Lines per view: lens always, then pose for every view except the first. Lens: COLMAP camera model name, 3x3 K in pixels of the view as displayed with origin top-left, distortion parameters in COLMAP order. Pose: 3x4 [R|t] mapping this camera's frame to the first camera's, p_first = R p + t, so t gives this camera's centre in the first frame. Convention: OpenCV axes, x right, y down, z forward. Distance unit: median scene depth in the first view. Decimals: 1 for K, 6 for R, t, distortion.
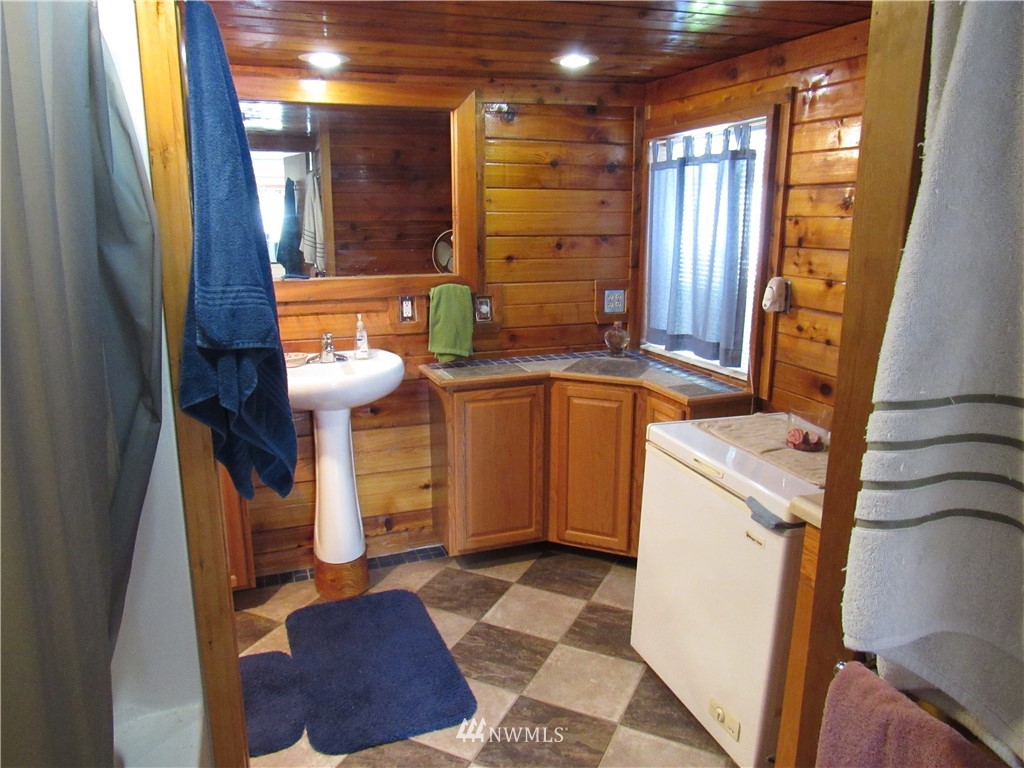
lens RADIAL K [[720.7, 0, 511.7], [0, 720.7, 356.9], [0, 0, 1]] dist [-0.001131, -0.000236]
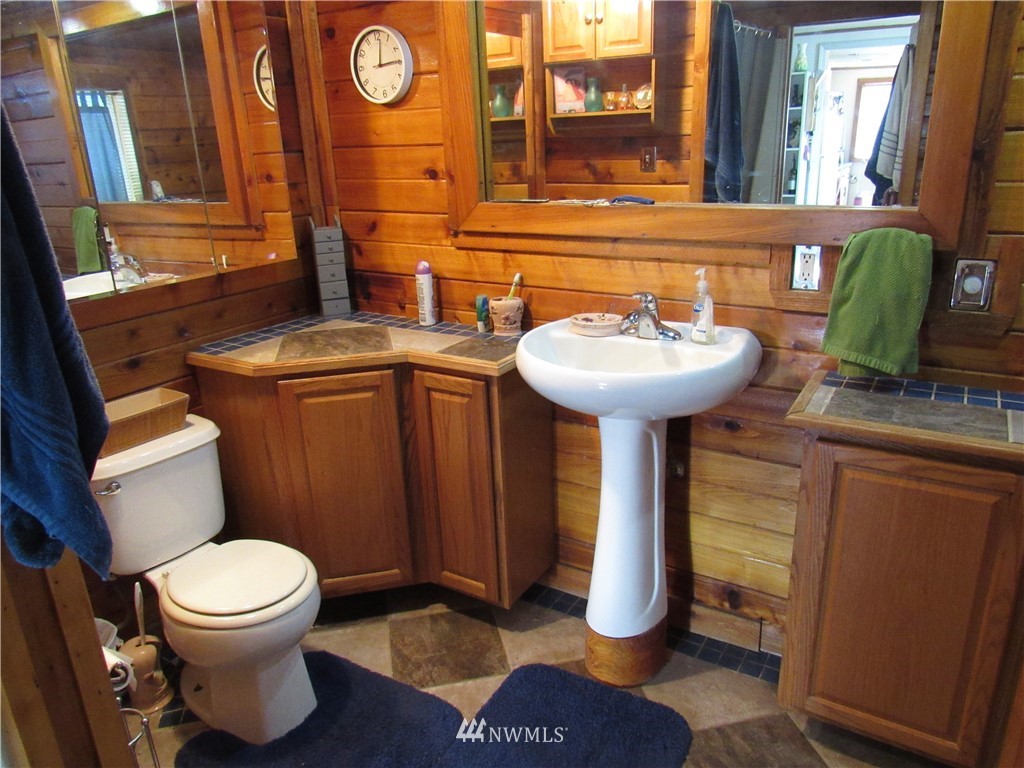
lens RADIAL K [[739.5, 0, 512.0], [0, 739.5, 384.0], [0, 0, 1]] dist [-0.007336, 0.000498]
pose [[0.619482, 0.233427, -0.749502, 0.169097], [-0.125799, 0.971947, 0.198730, -0.066357], [0.774866, -0.028823, 0.631469, 0.476215]]
